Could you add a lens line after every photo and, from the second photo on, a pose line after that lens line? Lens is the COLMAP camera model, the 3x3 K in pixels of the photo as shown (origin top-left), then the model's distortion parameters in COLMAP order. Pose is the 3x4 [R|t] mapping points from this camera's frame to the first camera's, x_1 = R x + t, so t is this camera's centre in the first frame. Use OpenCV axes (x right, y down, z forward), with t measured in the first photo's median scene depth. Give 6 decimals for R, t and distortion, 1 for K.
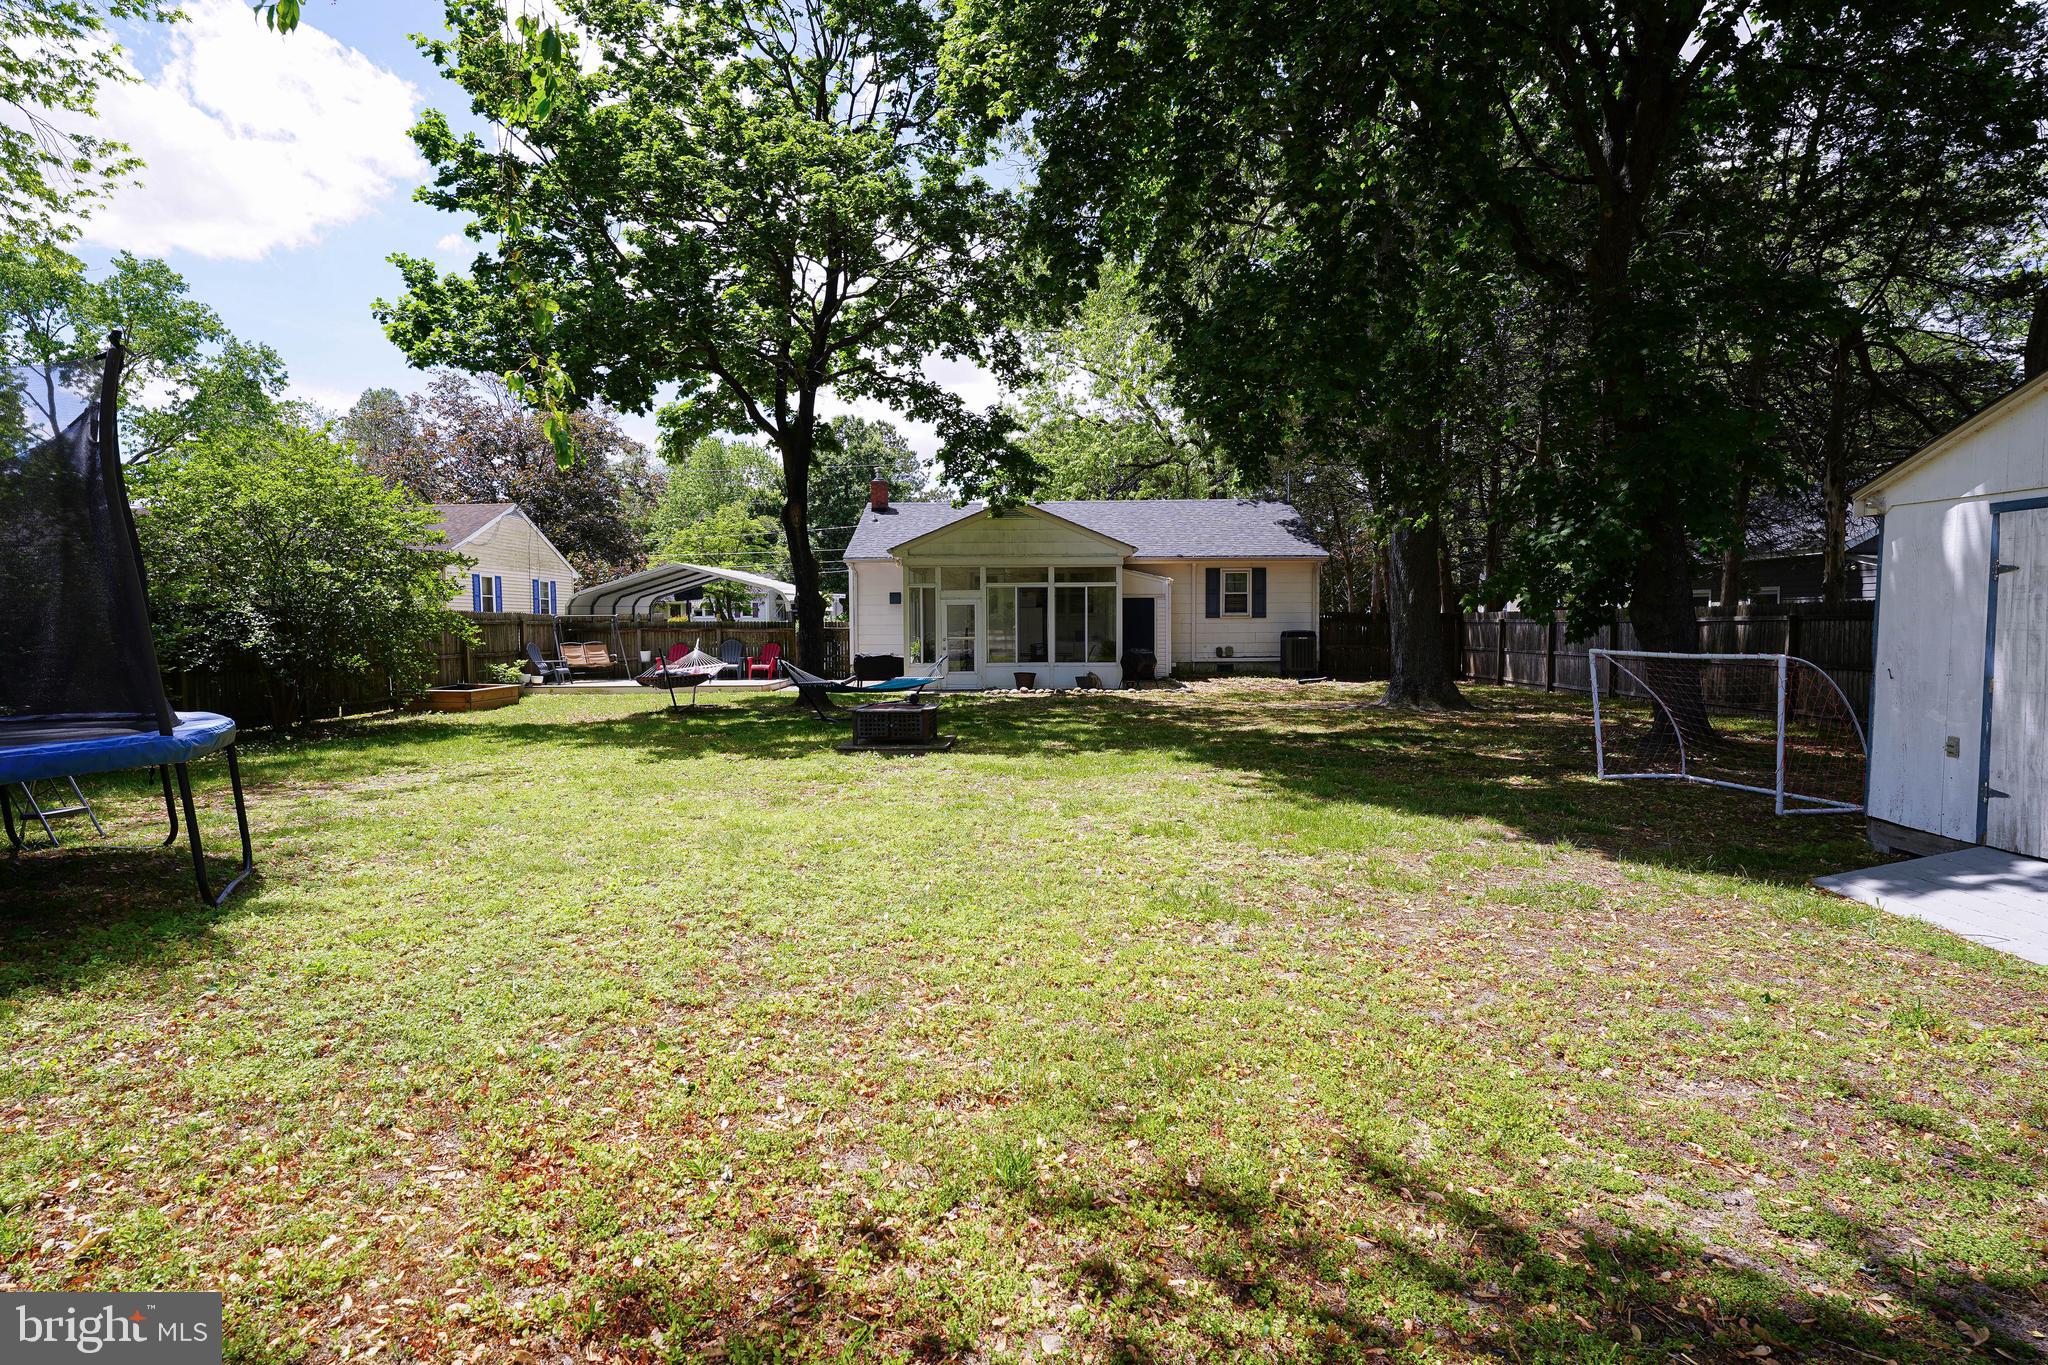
lens RADIAL K [[1051.8, 0, 1006.5], [0, 1051.8, 702.3], [0, 0, 1]] dist [-0.001834, 0.000035]
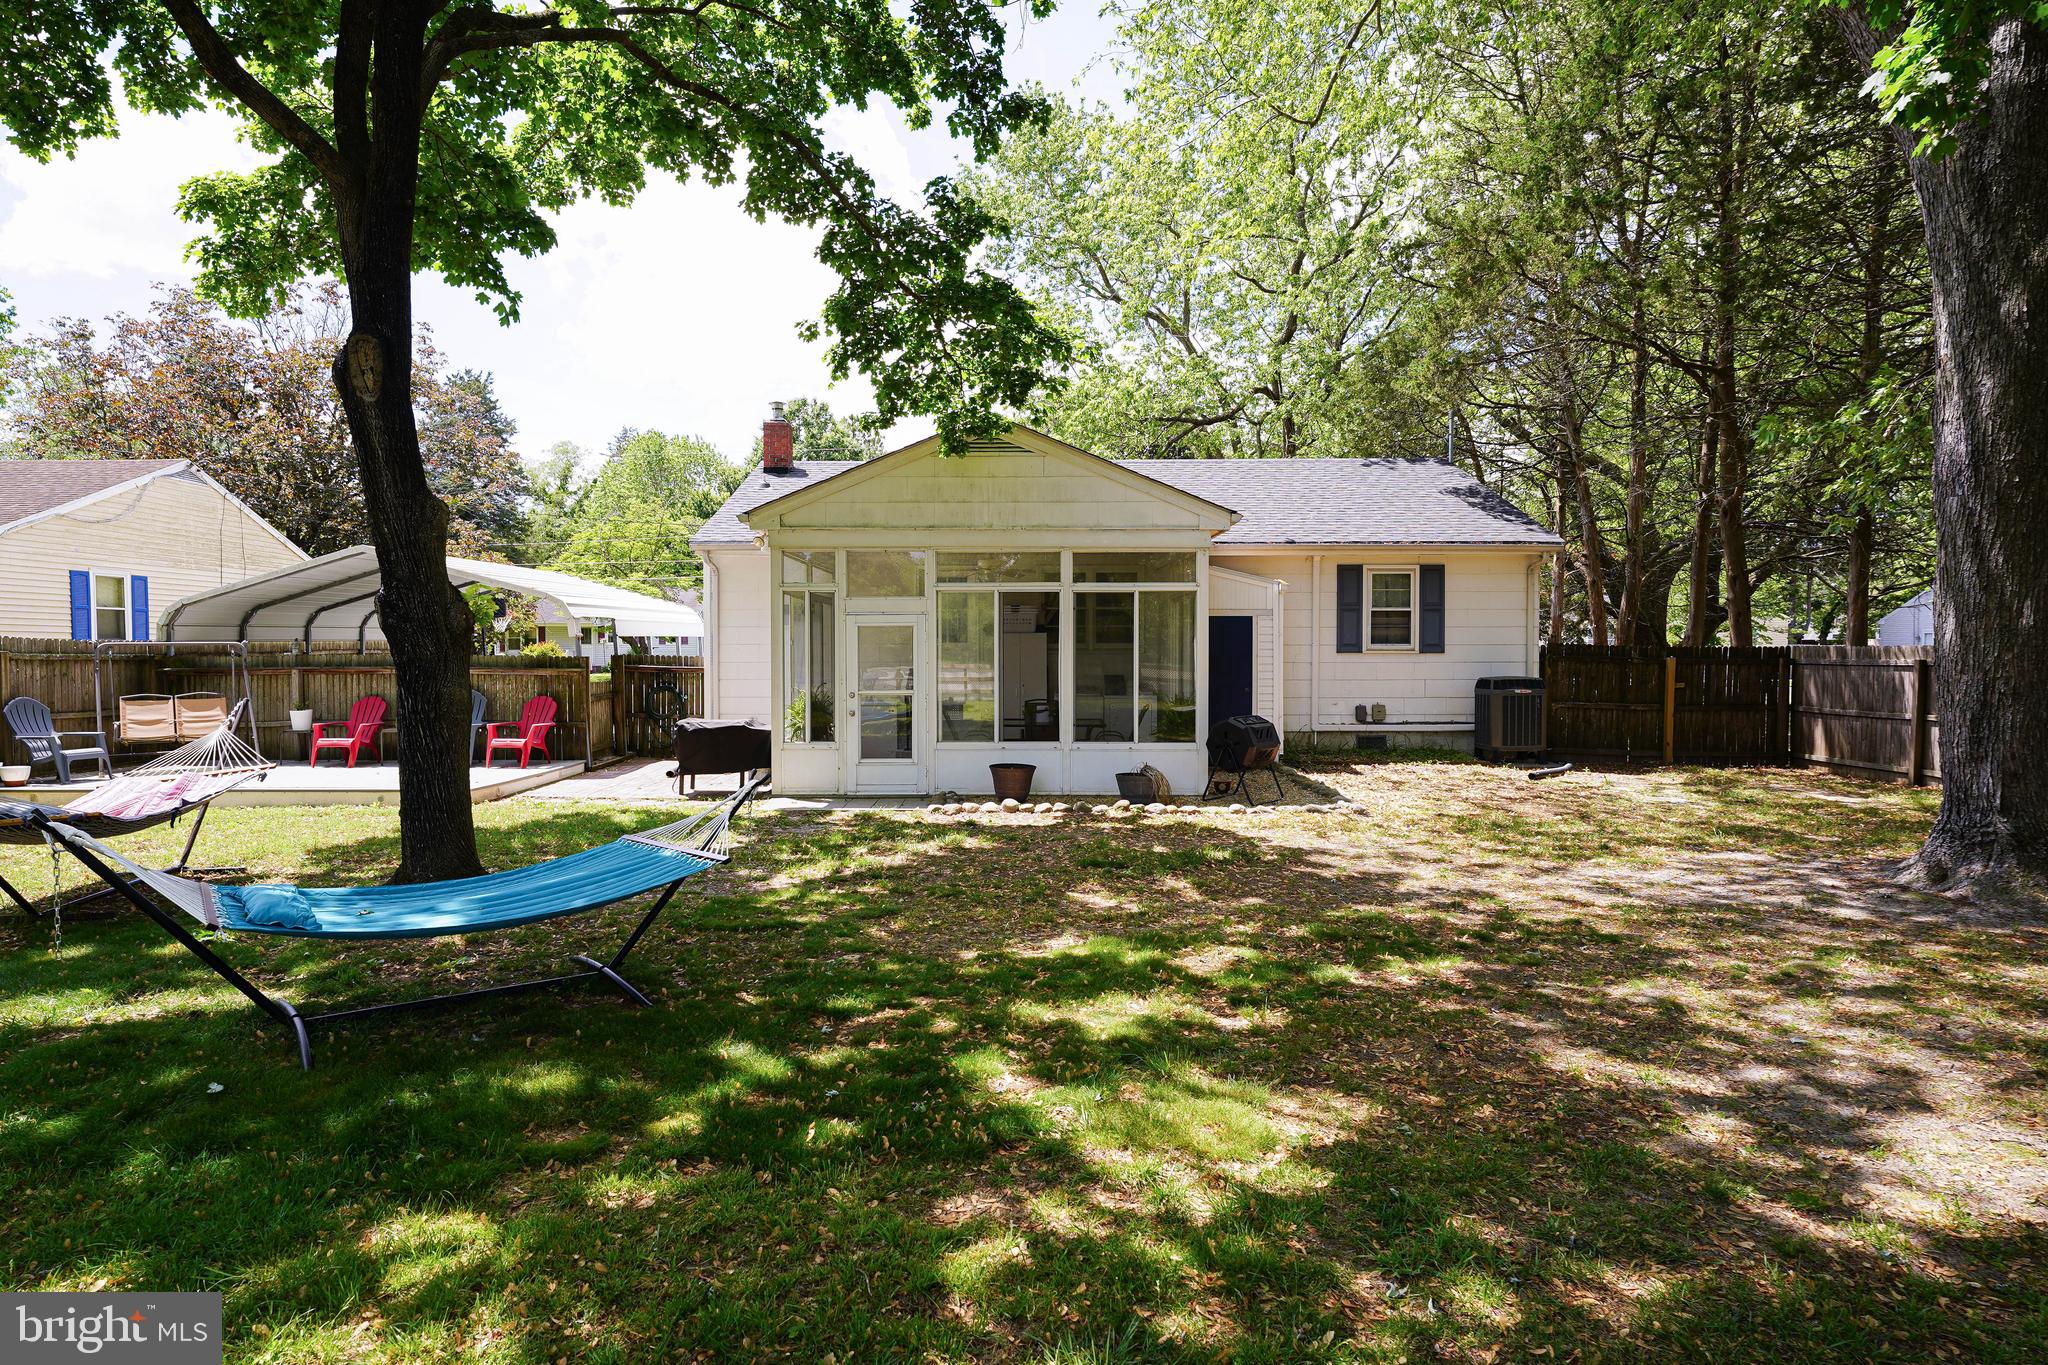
lens RADIAL K [[1113.3, 0, 1013.1], [0, 1113.3, 681.0], [0, 0, 1]] dist [-0.001453, -0.000211]
pose [[0.999956, 0.004680, 0.008078, 0.013042], [-0.004294, 0.998875, -0.047220, -0.040066], [-0.008290, 0.047184, 0.998852, 0.448137]]
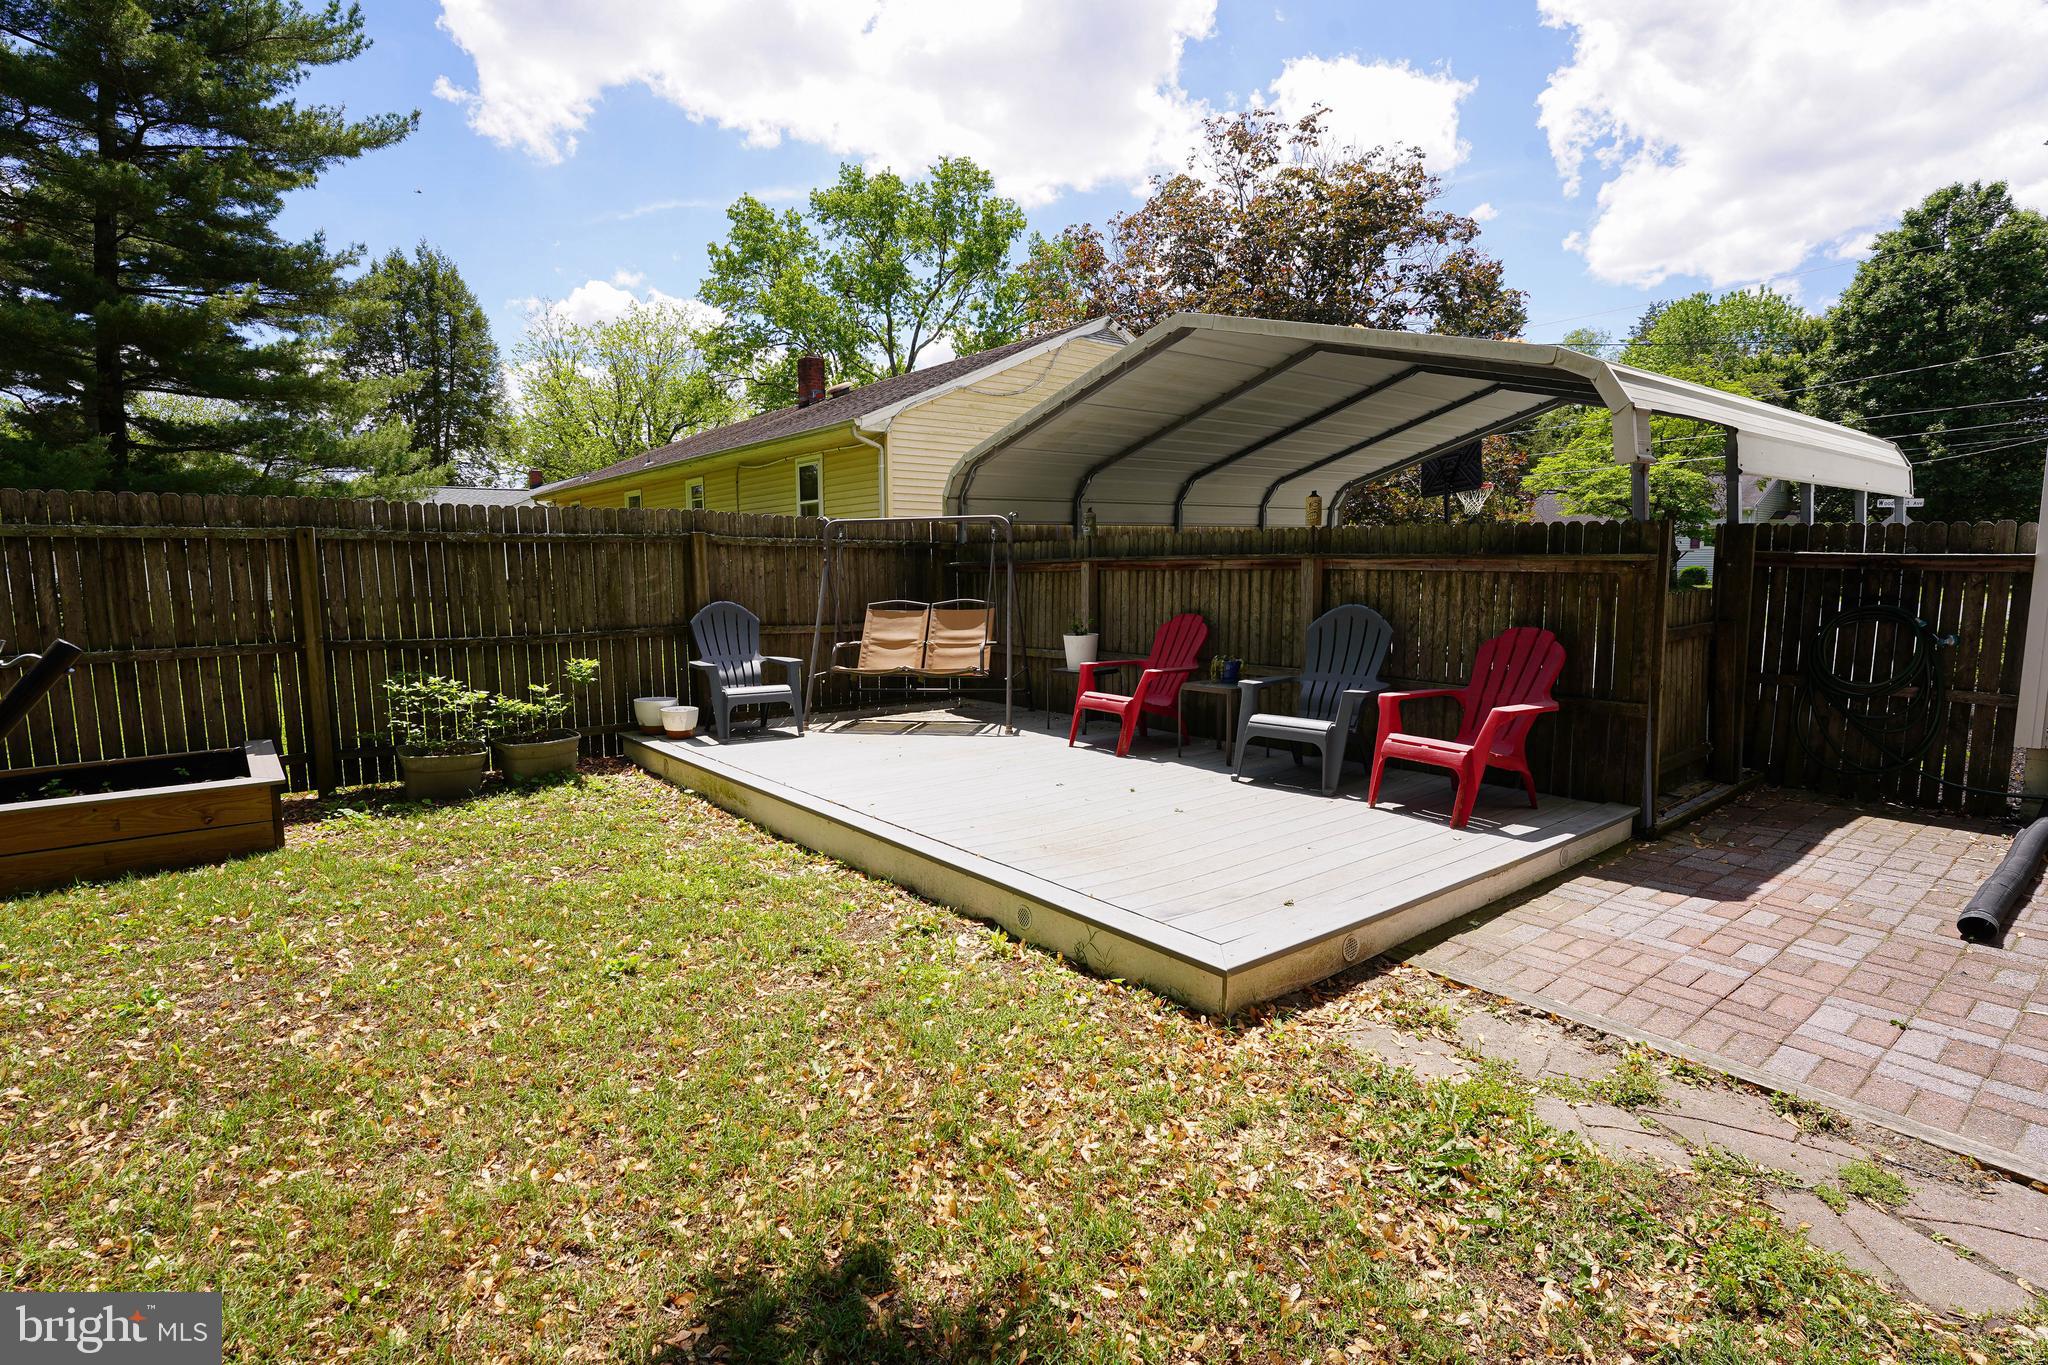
lens RADIAL K [[992.1, 0, 1015.5], [0, 992.1, 694.2], [0, 0, 1]] dist [-0.001064, 0.000305]
pose [[0.642786, 0.097290, -0.759843, -0.144382], [-0.053085, 0.995175, 0.082515, -0.056301], [0.764204, -0.012704, 0.644849, 0.831354]]
